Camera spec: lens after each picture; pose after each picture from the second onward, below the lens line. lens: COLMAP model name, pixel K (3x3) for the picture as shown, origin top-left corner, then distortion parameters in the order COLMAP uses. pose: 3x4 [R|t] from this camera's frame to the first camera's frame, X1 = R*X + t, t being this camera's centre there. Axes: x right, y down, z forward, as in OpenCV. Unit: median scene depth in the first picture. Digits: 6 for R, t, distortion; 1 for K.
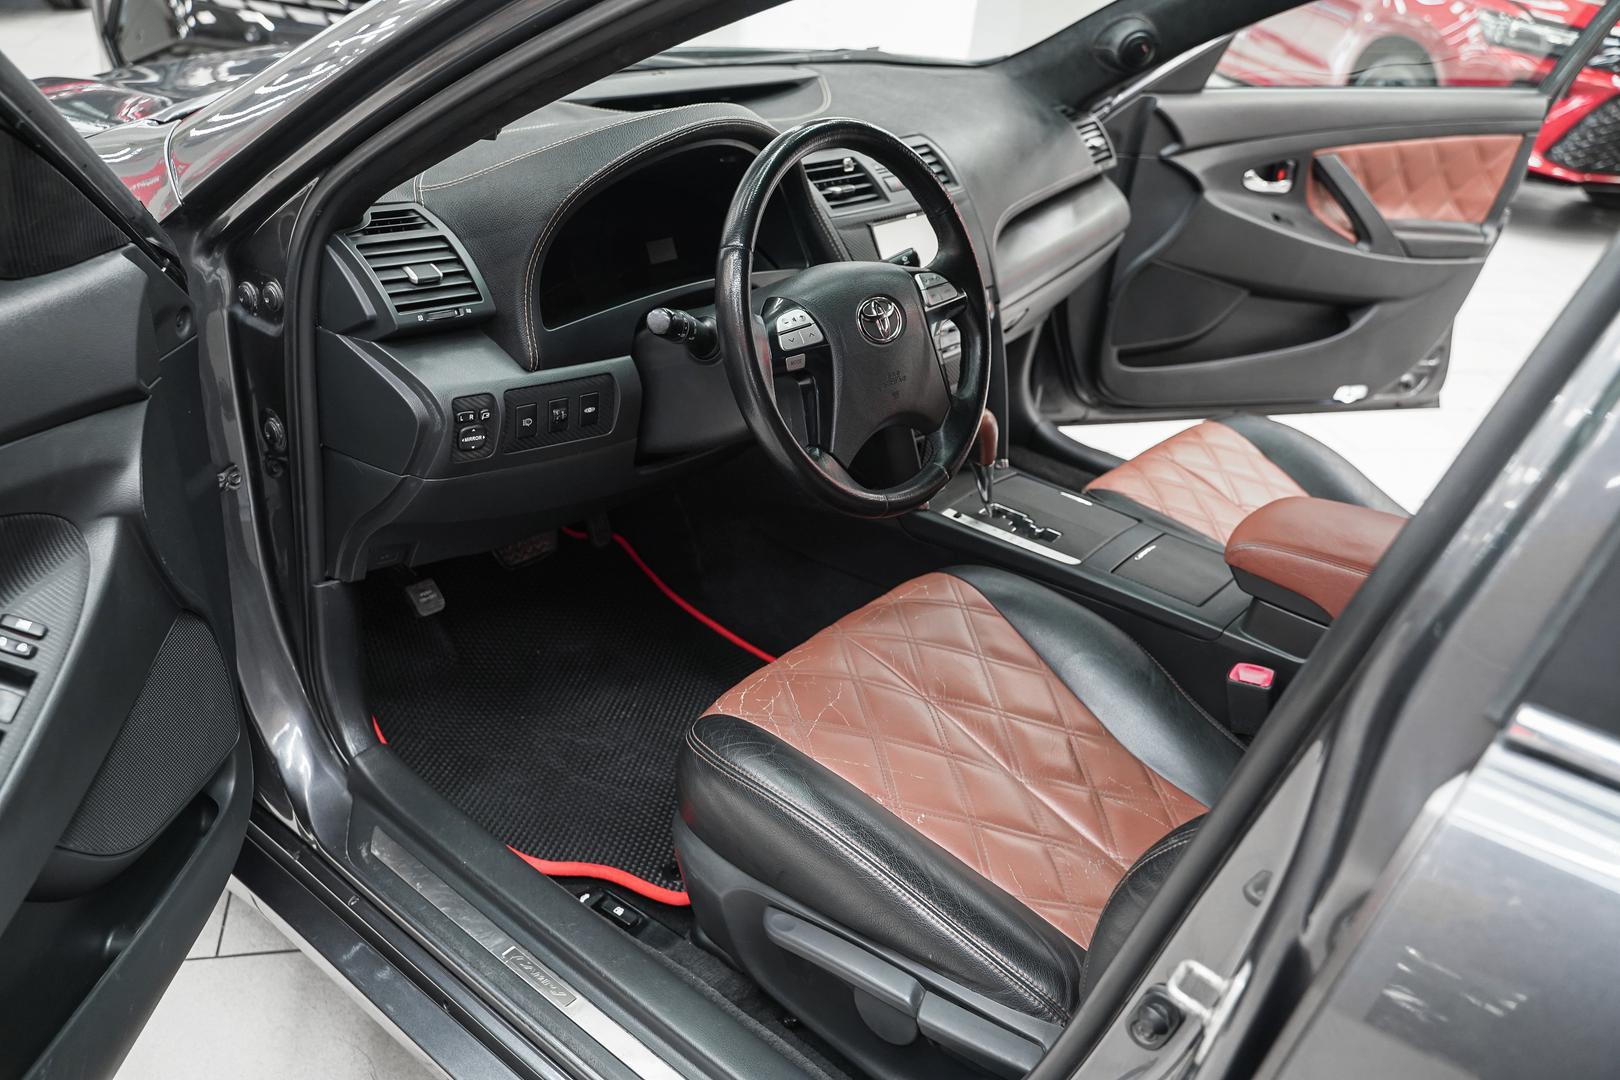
lens RADIAL K [[1287.6, 0, 810.0], [0, 1287.6, 540.0], [0, 0, 1]] dist [-0.018120, 0.009230]
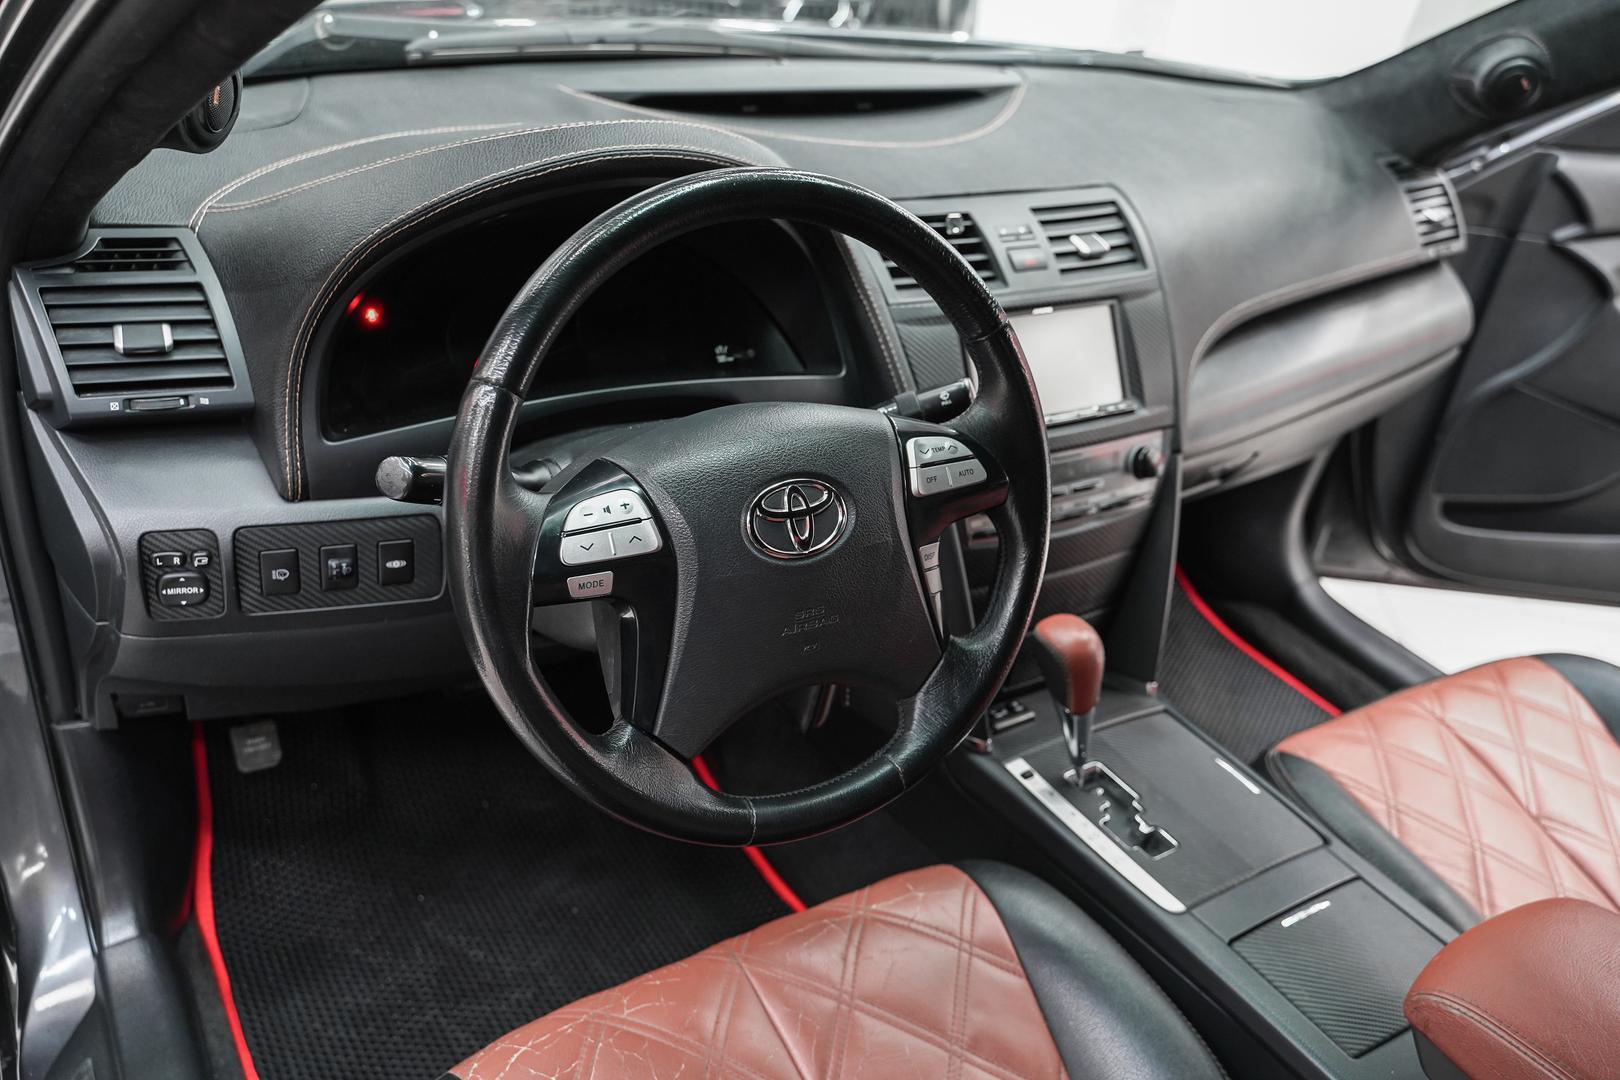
lens RADIAL K [[1305.2, 0, 810.0], [0, 1305.2, 540.0], [0, 0, 1]] dist [-0.019867, 0.006552]
pose [[0.945354, 0.178526, -0.272826, 0.137135], [-0.175857, 0.983814, 0.034414, -0.112678], [0.274554, 0.015444, 0.961448, 0.267697]]
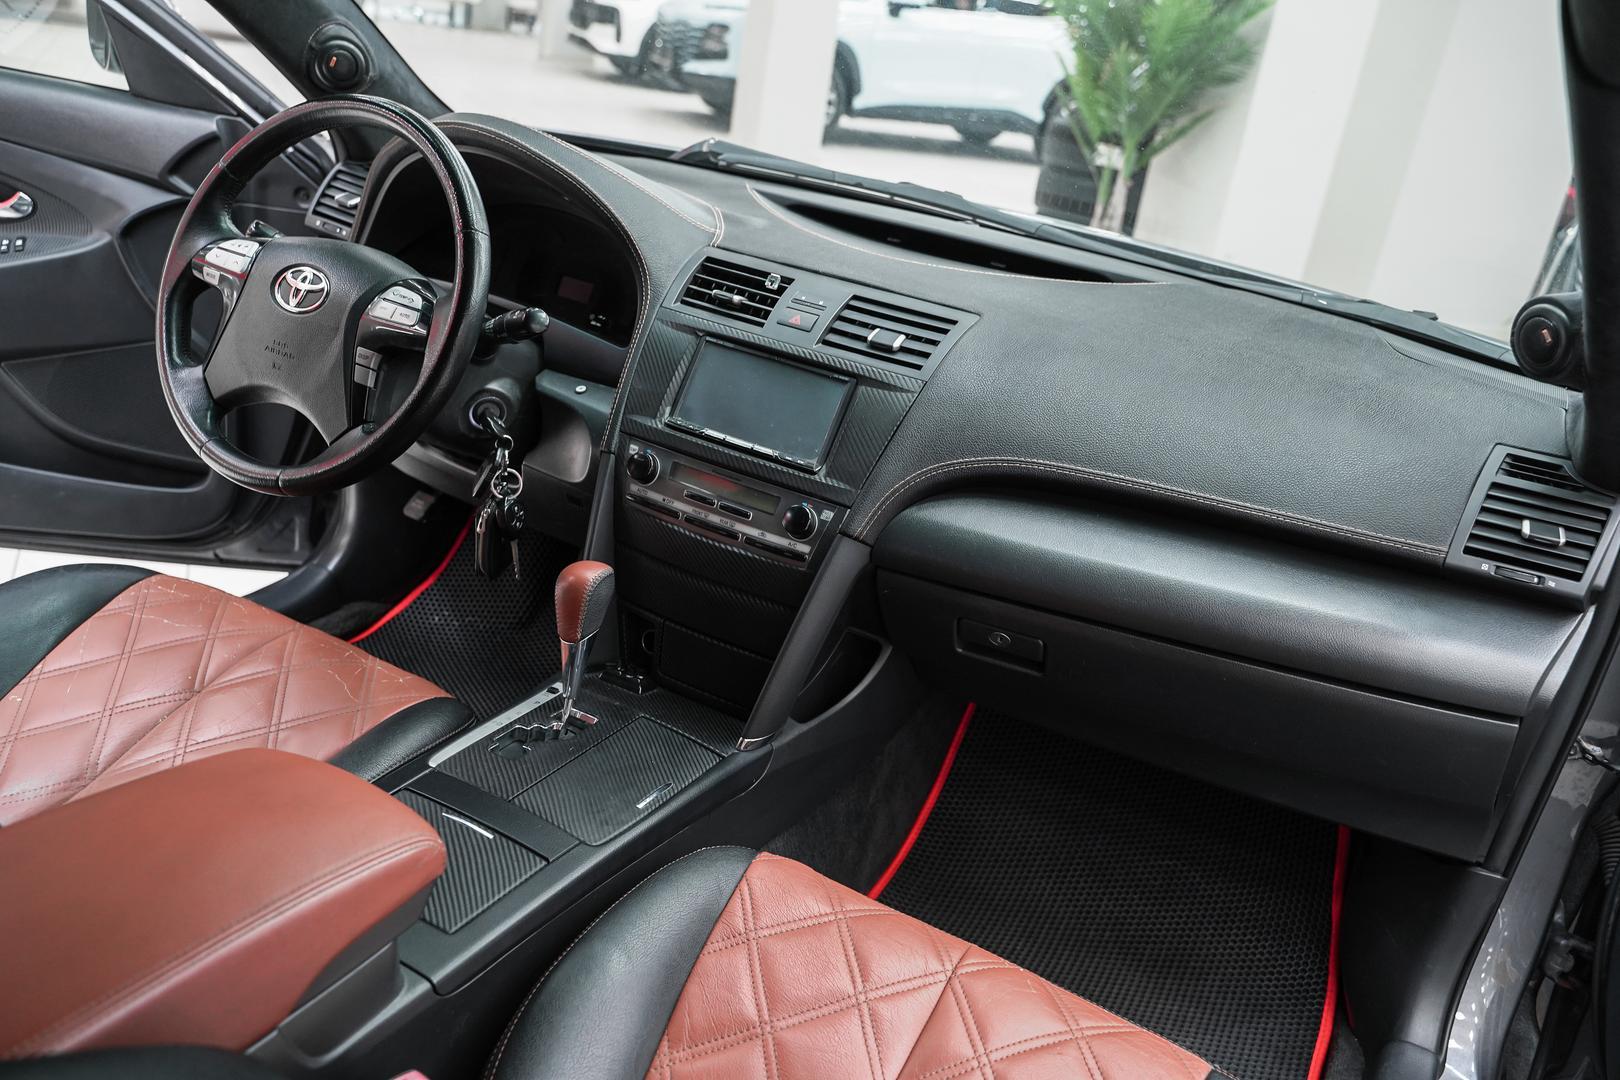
lens RADIAL K [[1287.6, 0, 810.0], [0, 1287.6, 540.0], [0, 0, 1]] dist [-0.018120, 0.009230]
pose [[0.195528, 0.317943, -0.927729, 0.665860], [-0.574760, 0.803646, 0.154282, -0.238999], [0.794619, 0.503055, 0.339876, 0.659176]]
